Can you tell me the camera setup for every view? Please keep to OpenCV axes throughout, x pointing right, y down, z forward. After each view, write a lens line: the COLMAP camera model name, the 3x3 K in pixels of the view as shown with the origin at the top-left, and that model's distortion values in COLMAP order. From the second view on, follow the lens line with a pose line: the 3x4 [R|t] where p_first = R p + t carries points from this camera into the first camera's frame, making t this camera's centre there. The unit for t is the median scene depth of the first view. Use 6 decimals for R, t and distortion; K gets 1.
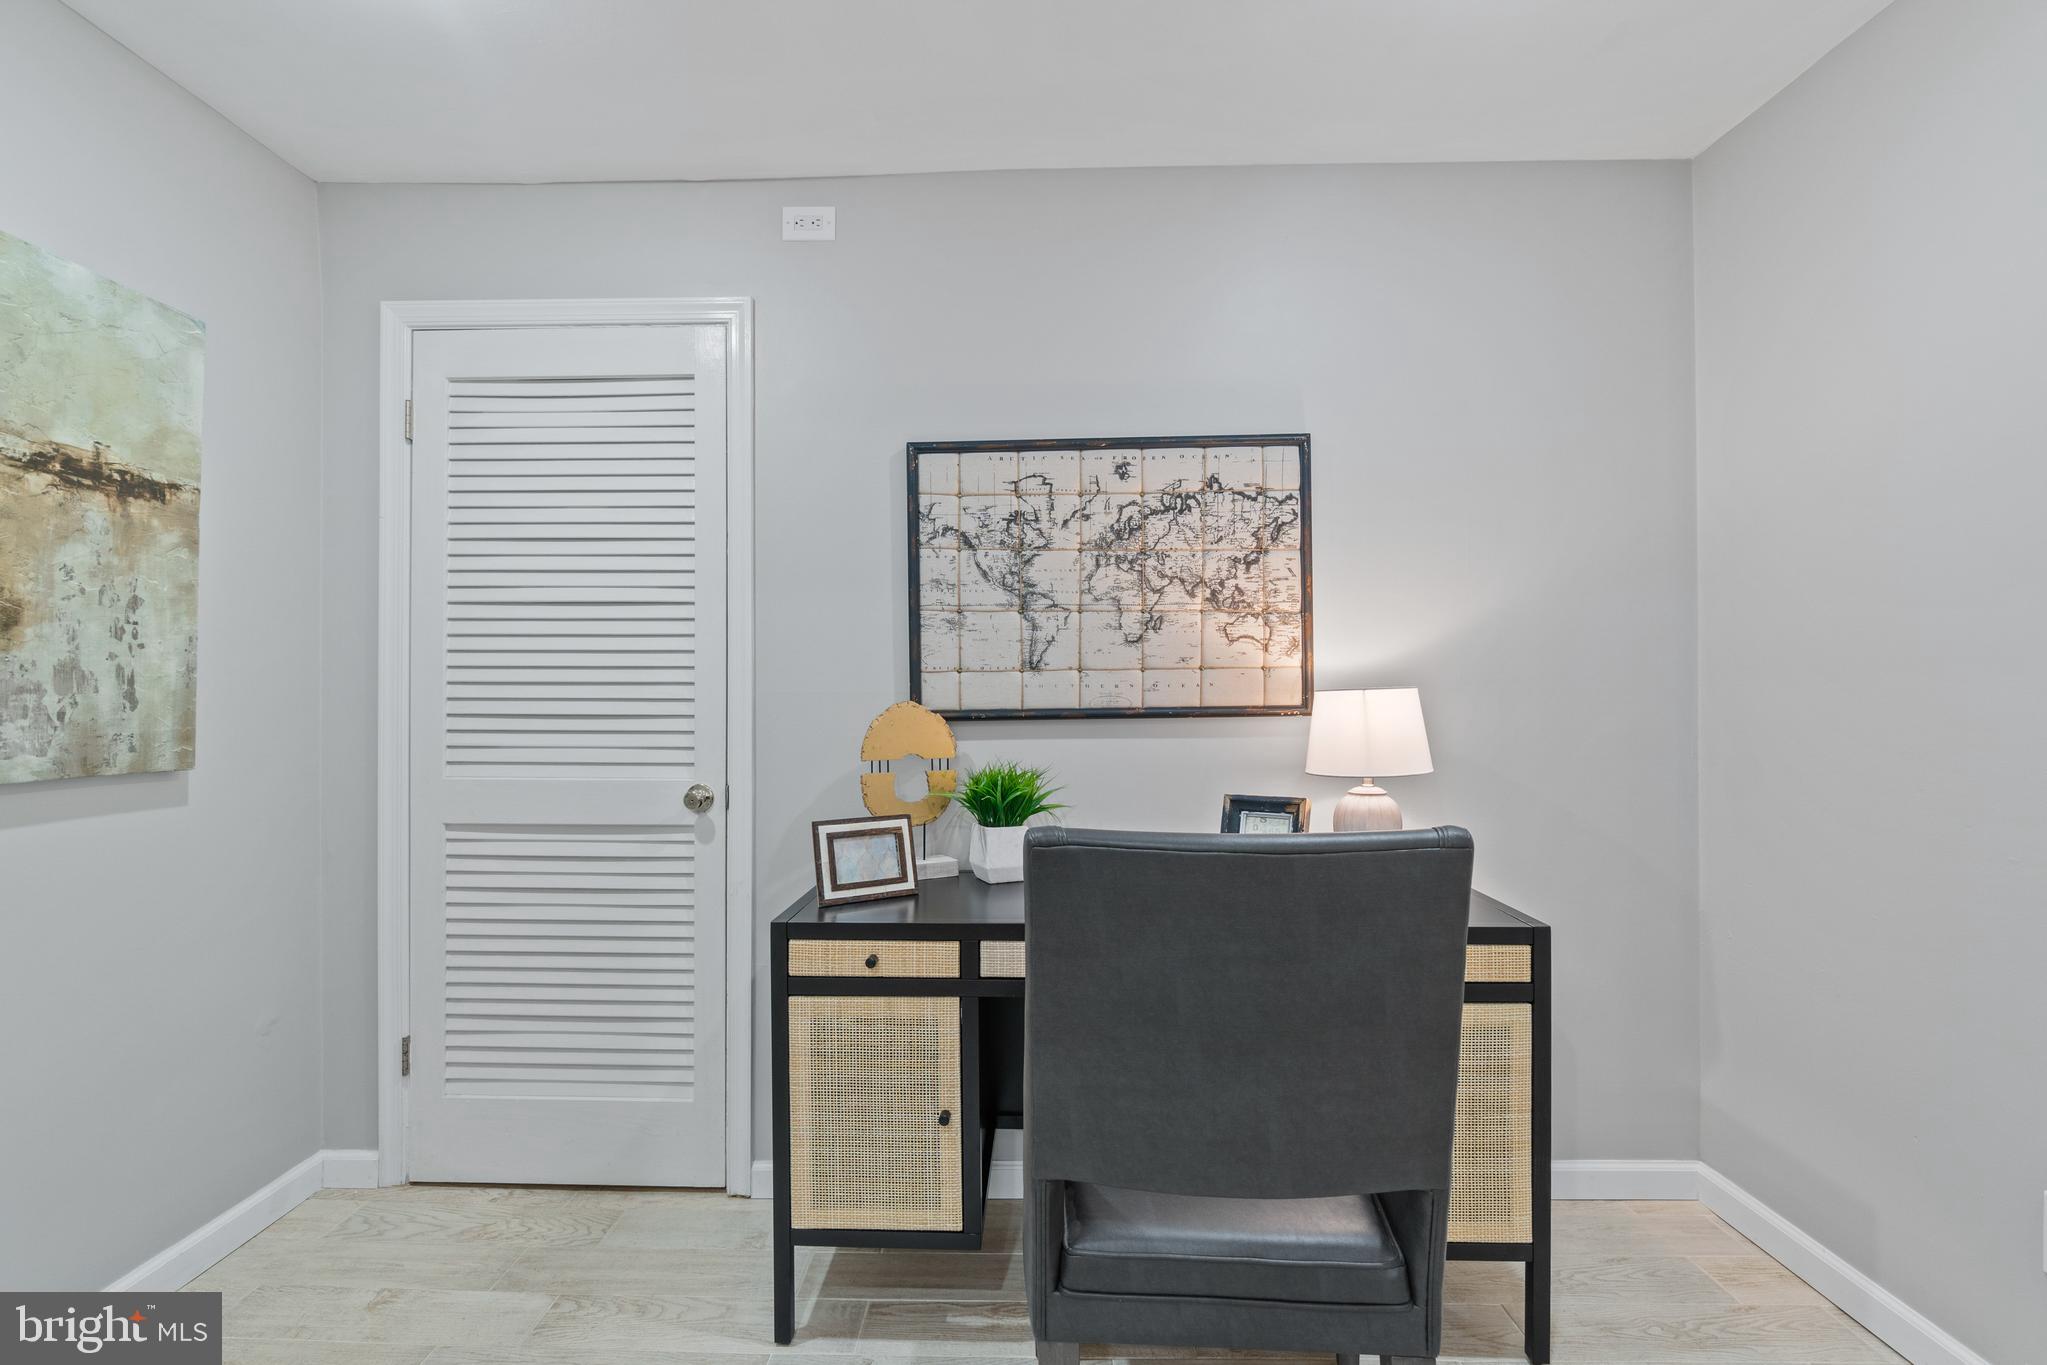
lens RADIAL K [[953.4, 0, 1021.3], [0, 953.4, 686.8], [0, 0, 1]] dist [-0.007331, 0.000965]
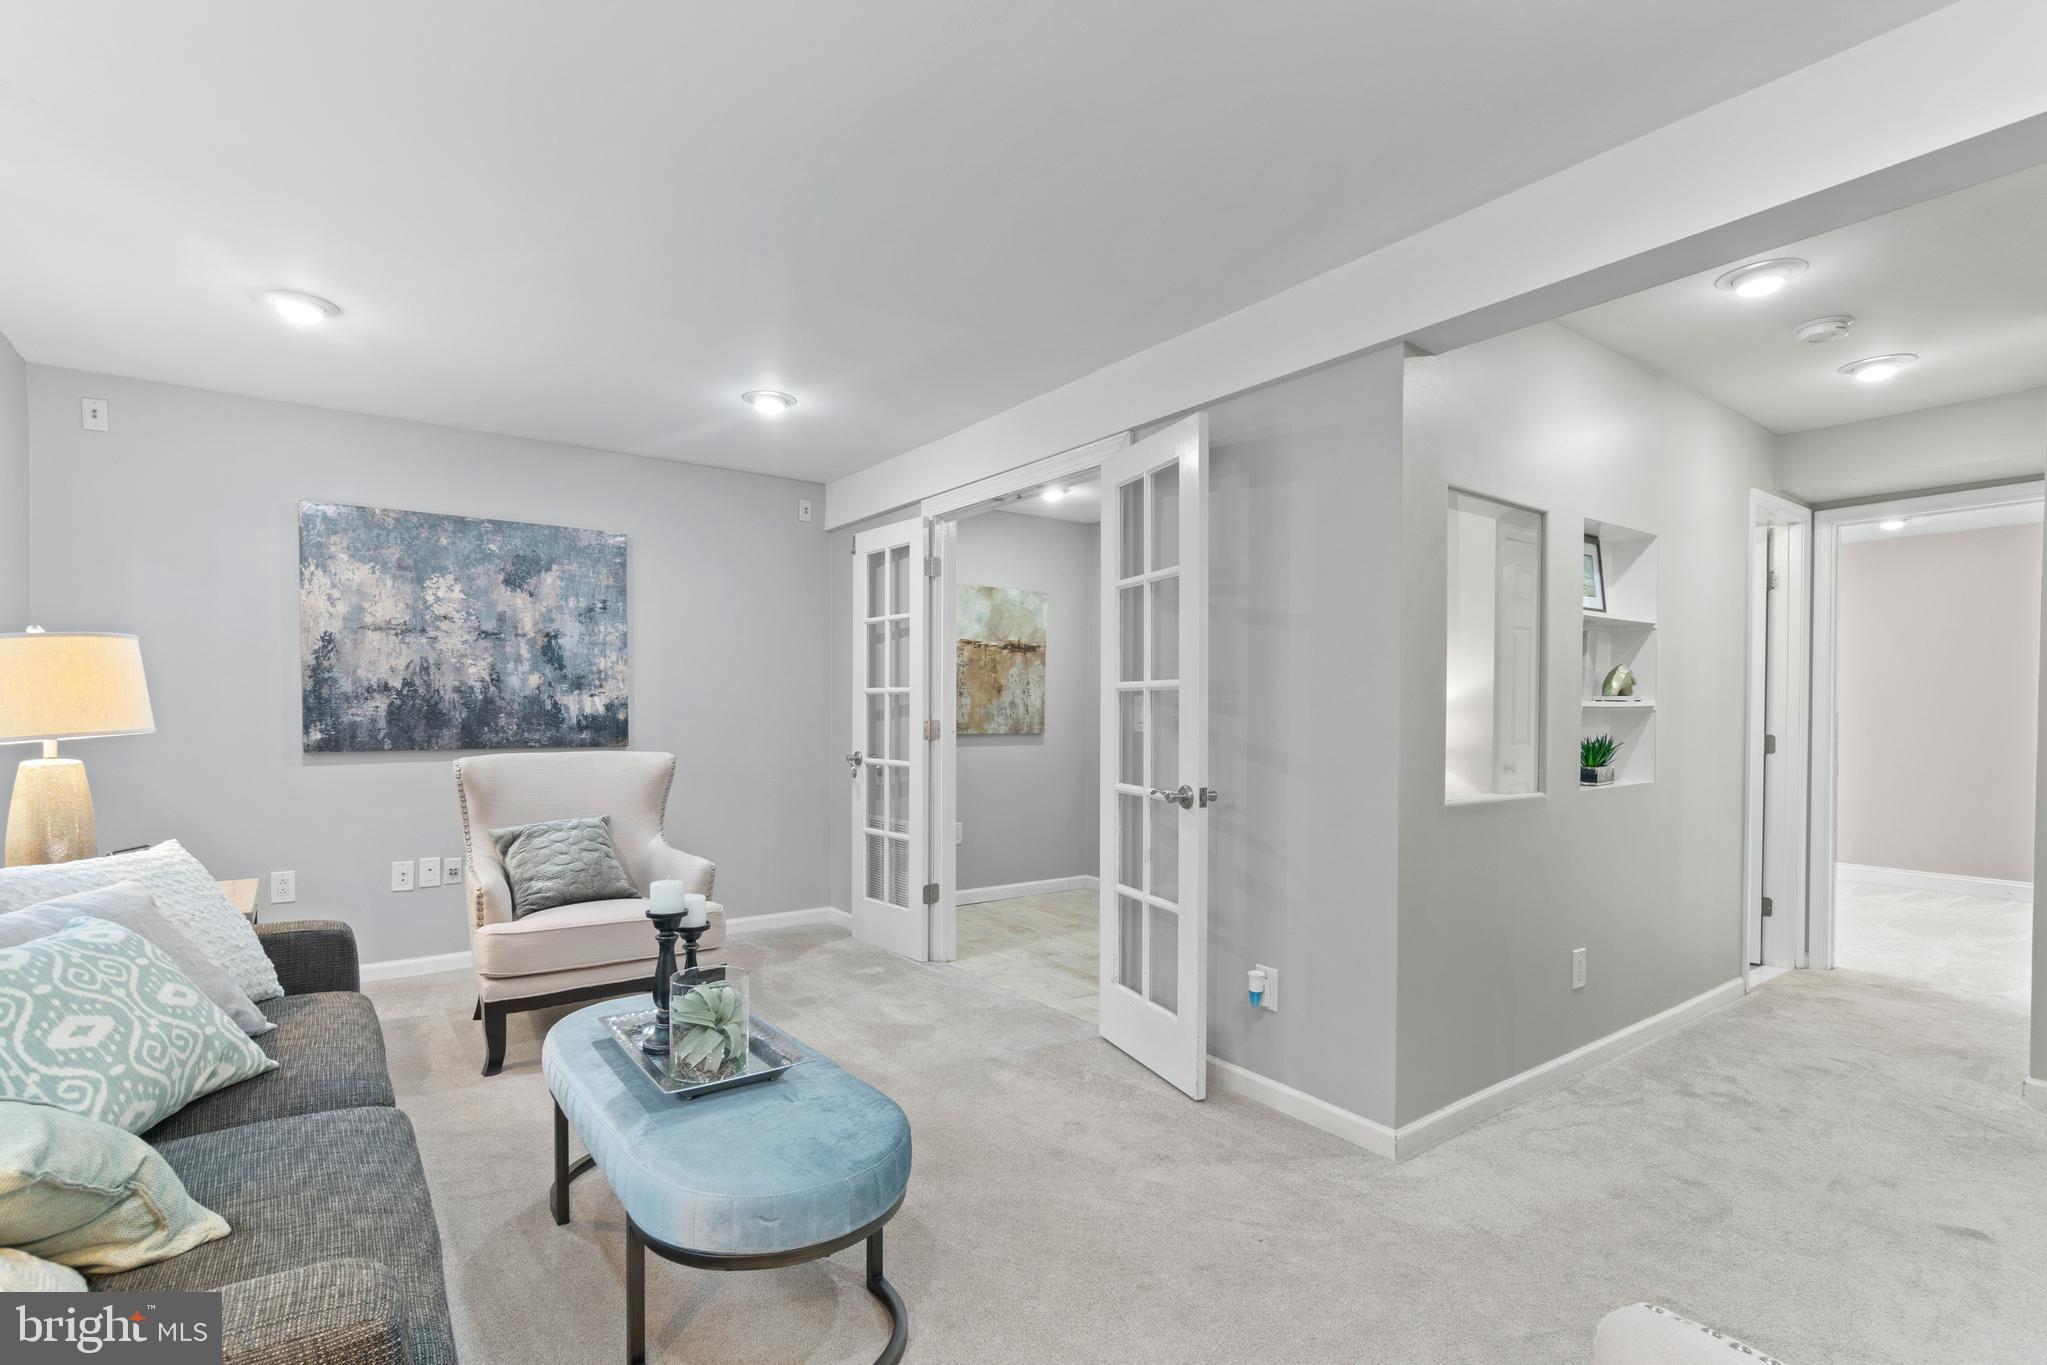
lens RADIAL K [[953.4, 0, 981.1], [0, 953.4, 718.2], [0, 0, 1]] dist [-0.007331, 0.000965]
pose [[0.570870, 0.015402, -0.820896, 1.445070], [-0.005355, 0.999873, 0.015037, -0.011193], [0.821023, -0.004188, 0.570879, -0.884493]]
